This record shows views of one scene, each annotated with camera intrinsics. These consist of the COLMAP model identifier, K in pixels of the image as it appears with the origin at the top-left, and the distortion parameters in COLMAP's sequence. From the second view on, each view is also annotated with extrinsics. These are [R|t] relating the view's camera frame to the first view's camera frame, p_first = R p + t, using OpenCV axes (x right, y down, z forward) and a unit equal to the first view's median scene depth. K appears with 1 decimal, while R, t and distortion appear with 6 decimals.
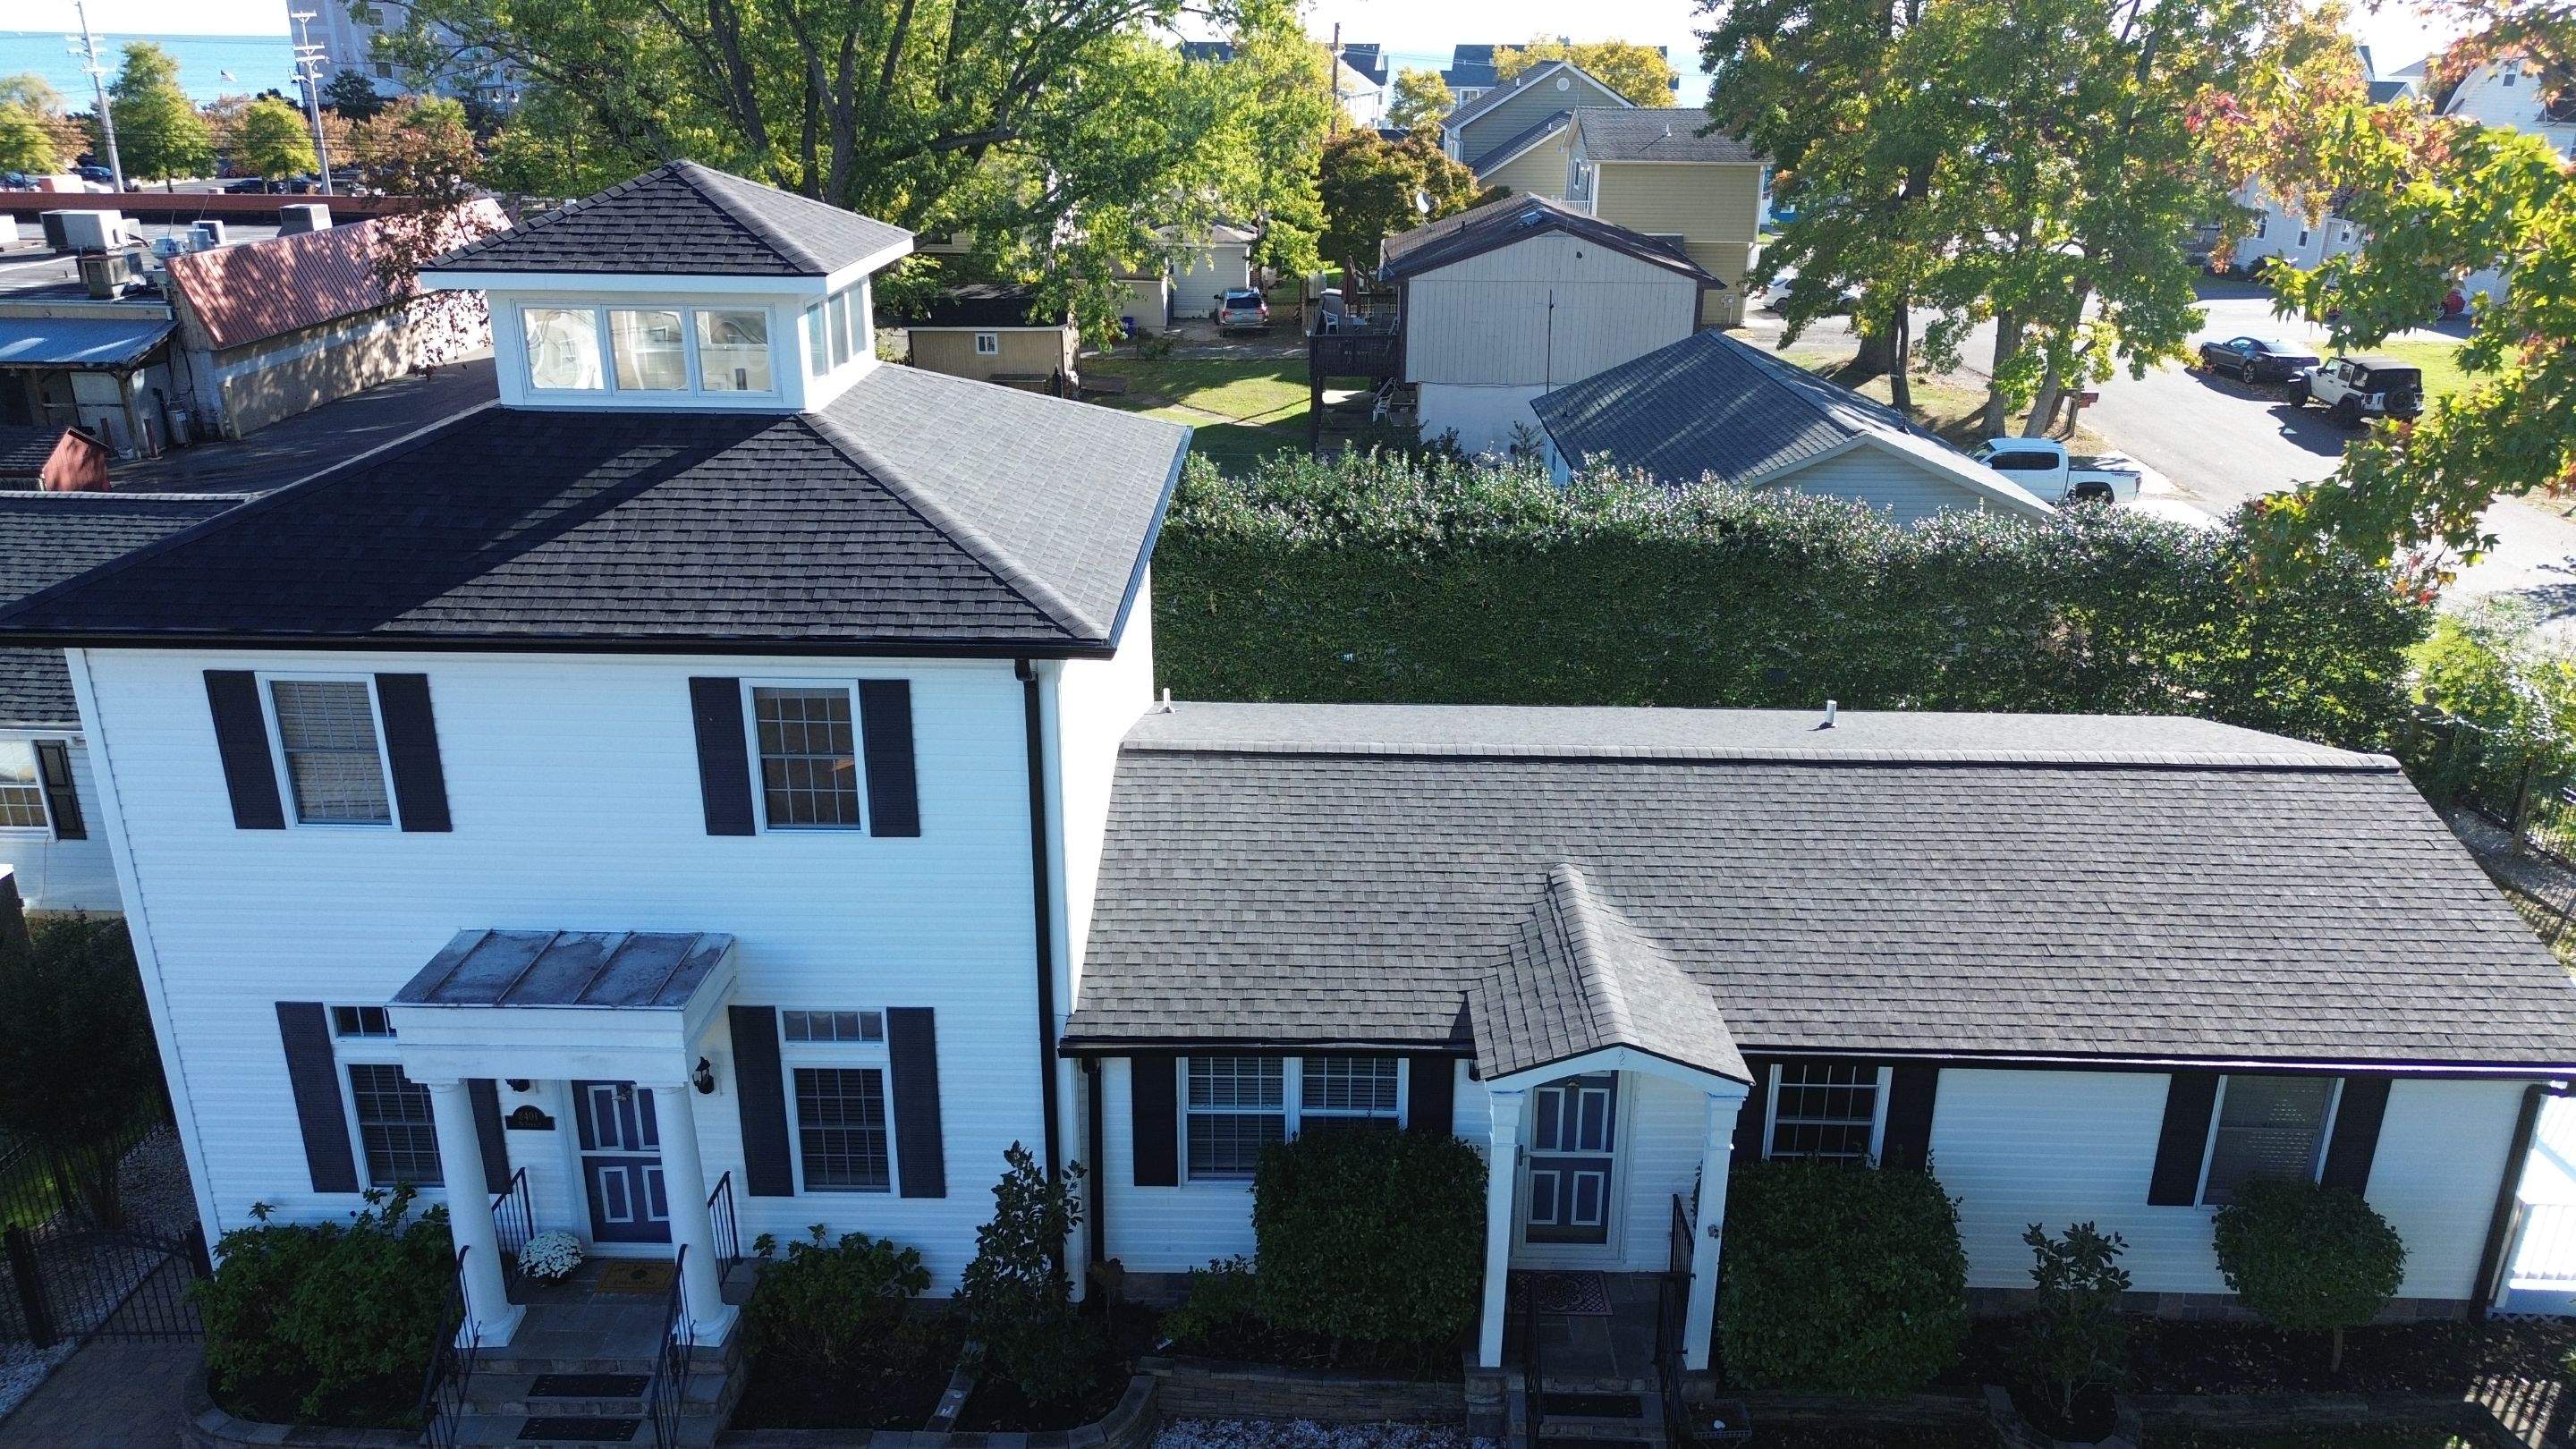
lens RADIAL K [[1823.5, 0, 1292.7], [0, 1823.5, 719.3], [0, 0, 1]] dist [0.064701, -0.061042]
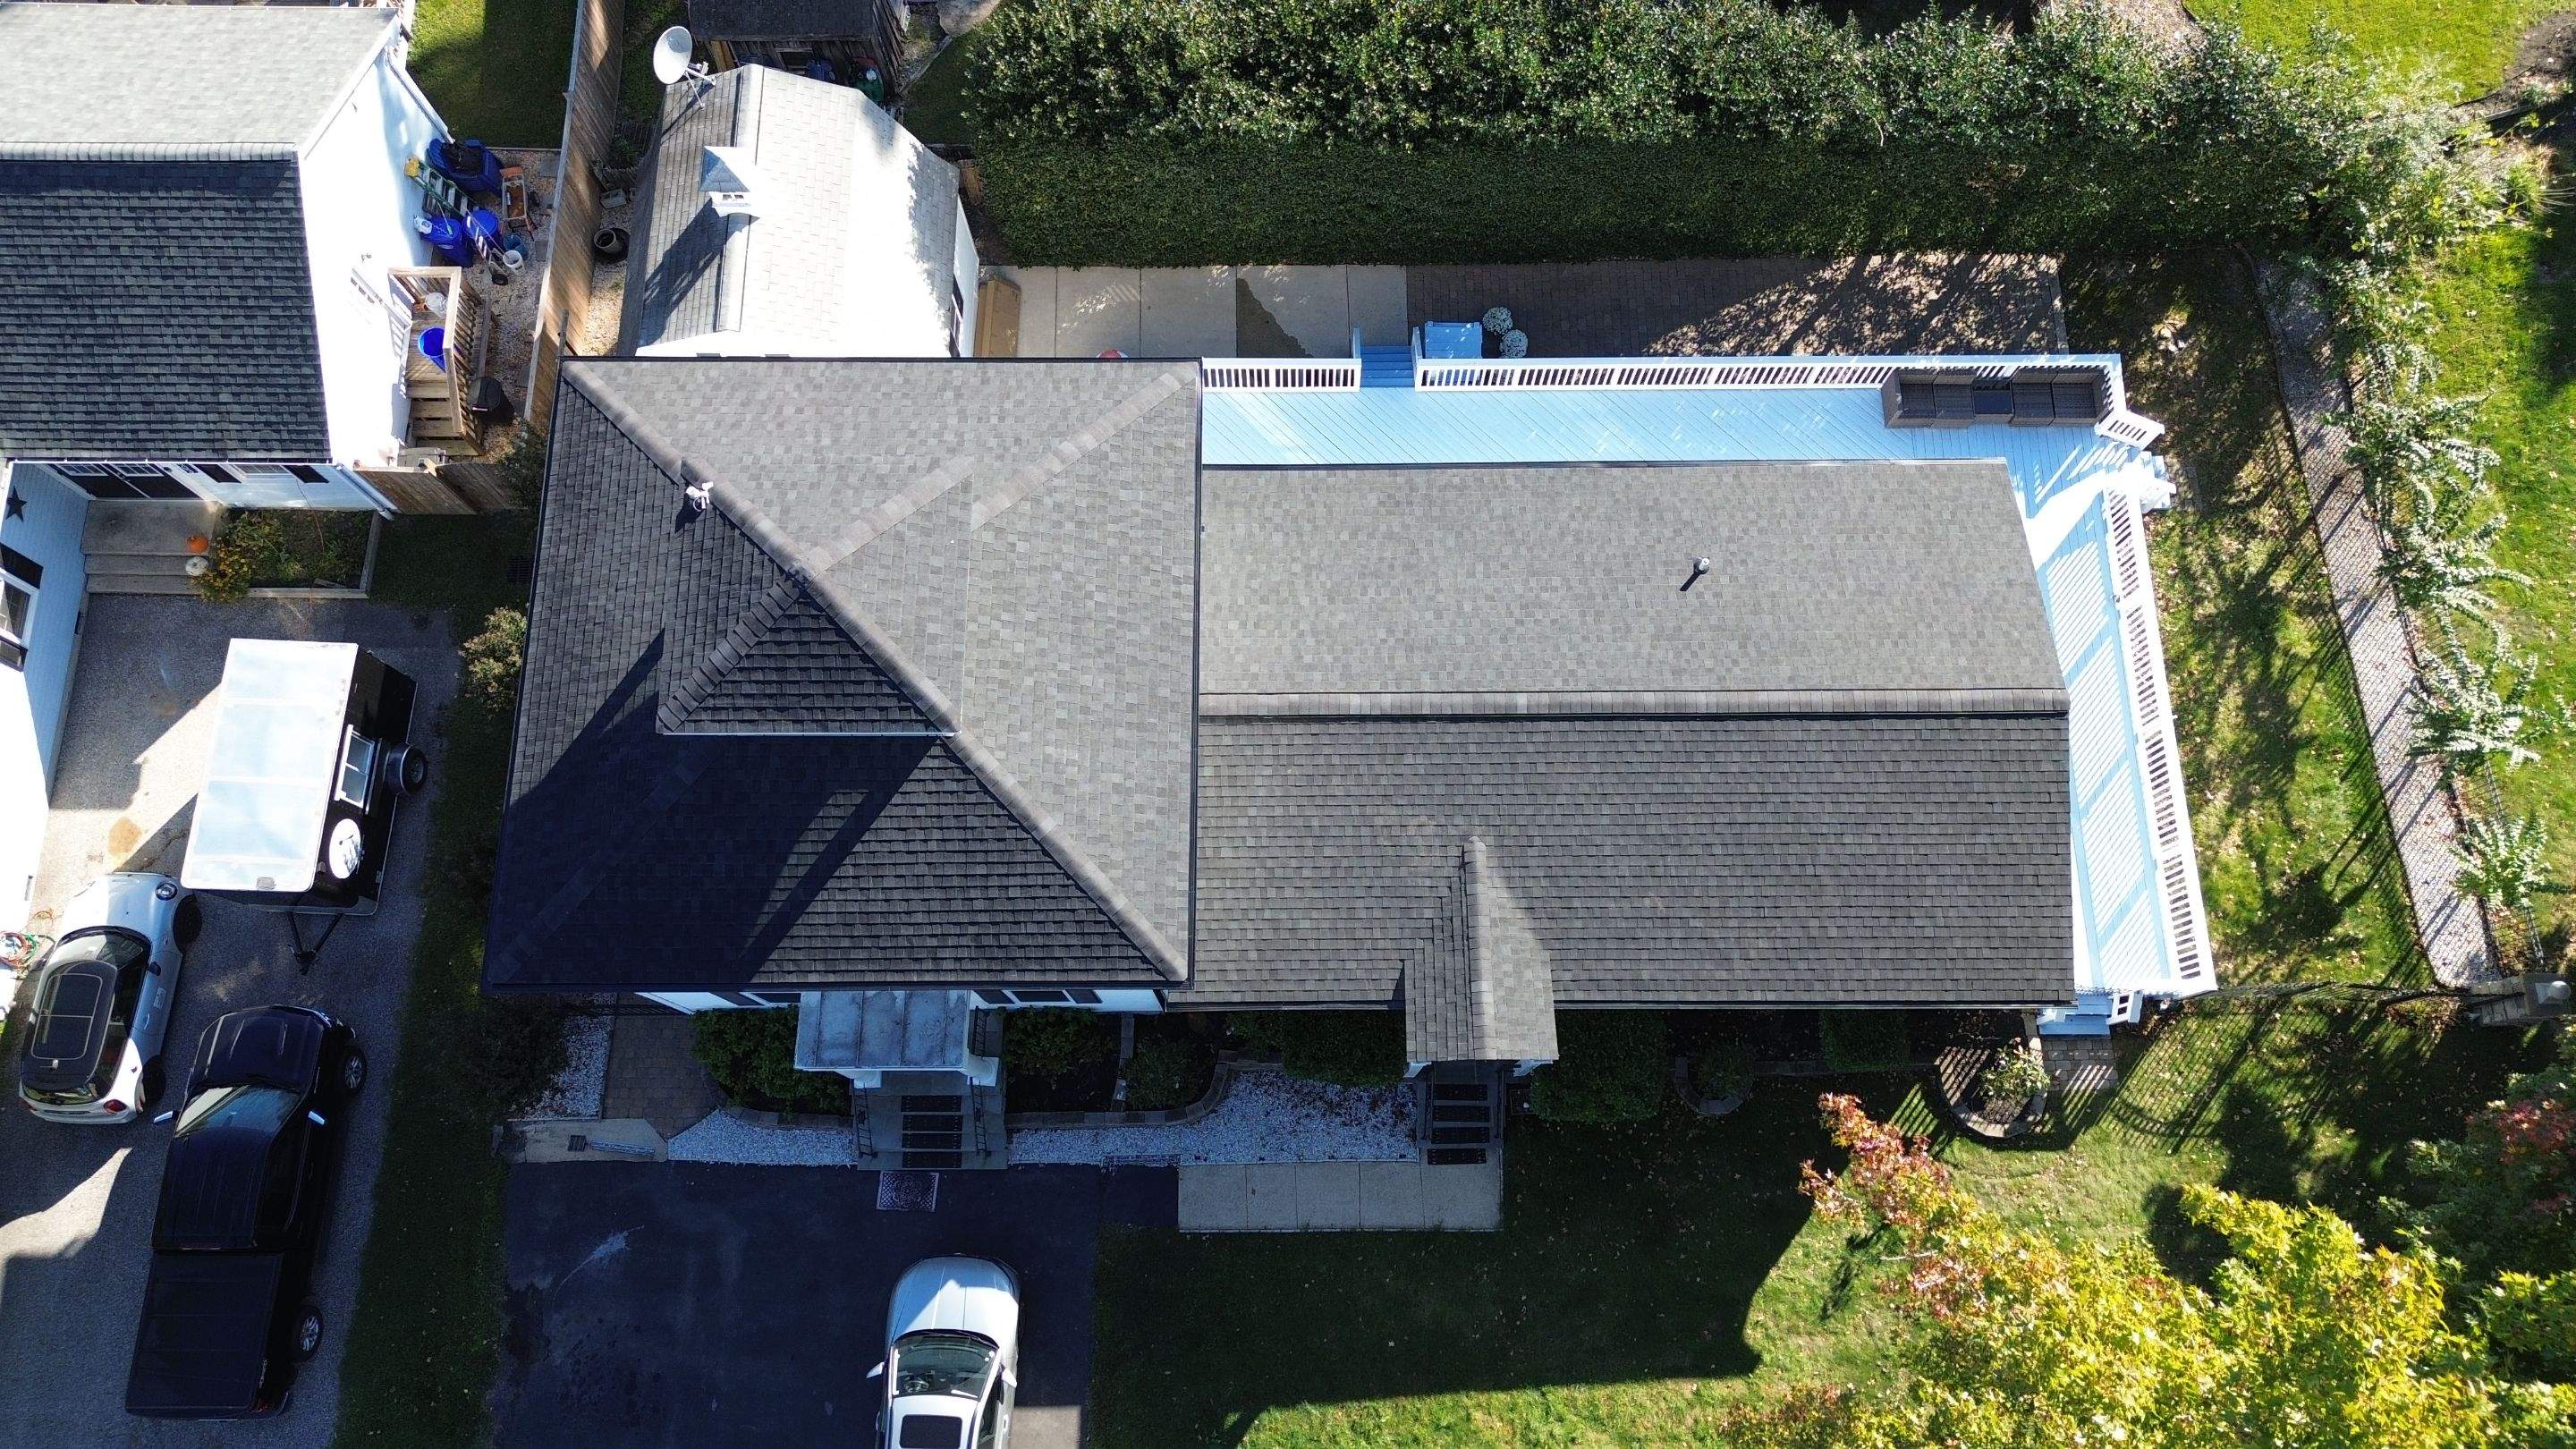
lens RADIAL K [[1823.5, 0, 1291.5], [0, 1823.5, 727.8], [0, 0, 1]] dist [0.064701, -0.061042]
pose [[0.999811, -0.019316, -0.002074, -0.000508], [0.013183, 0.596175, 0.802746, -1.296188], [-0.014269, -0.802622, 0.596318, 0.174534]]
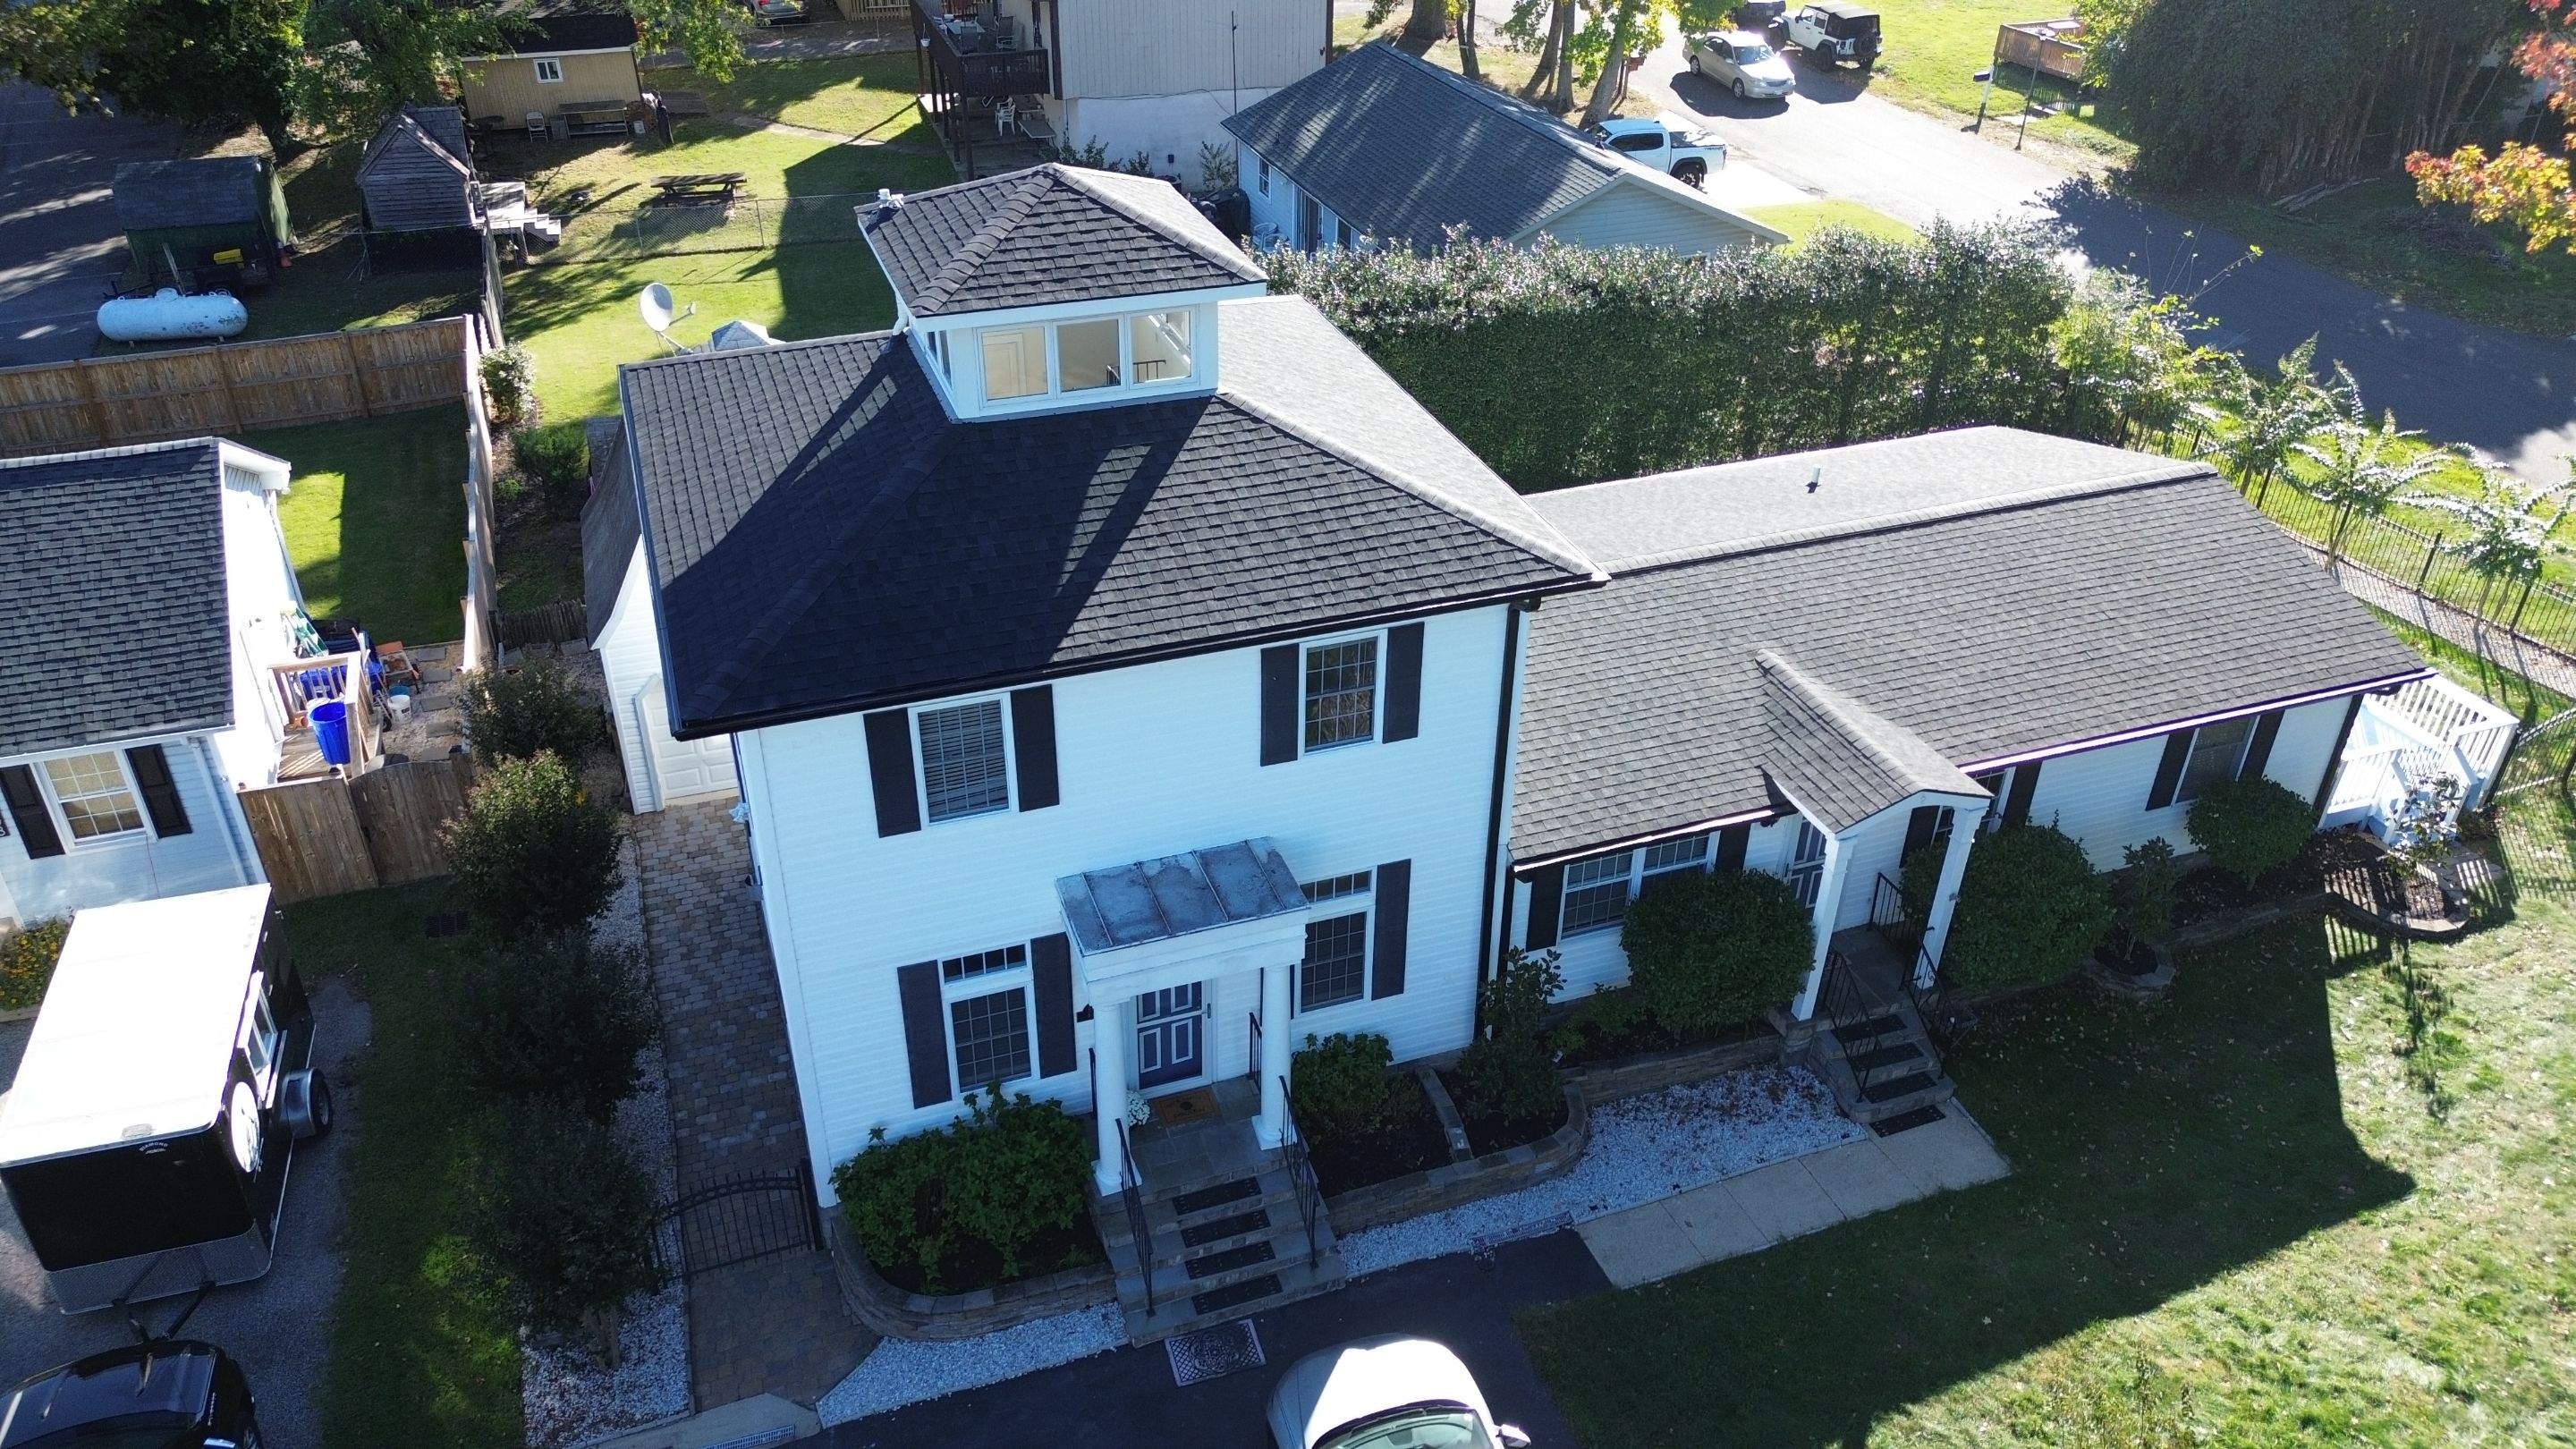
lens RADIAL K [[1823.5, 0, 1294.2], [0, 1823.5, 718.5], [0, 0, 1]] dist [0.064701, -0.061042]
pose [[0.933620, -0.183947, 0.307438, -0.624009], [0.115696, 0.966950, 0.227205, -0.227115], [-0.339071, -0.176554, 0.924045, -0.123494]]
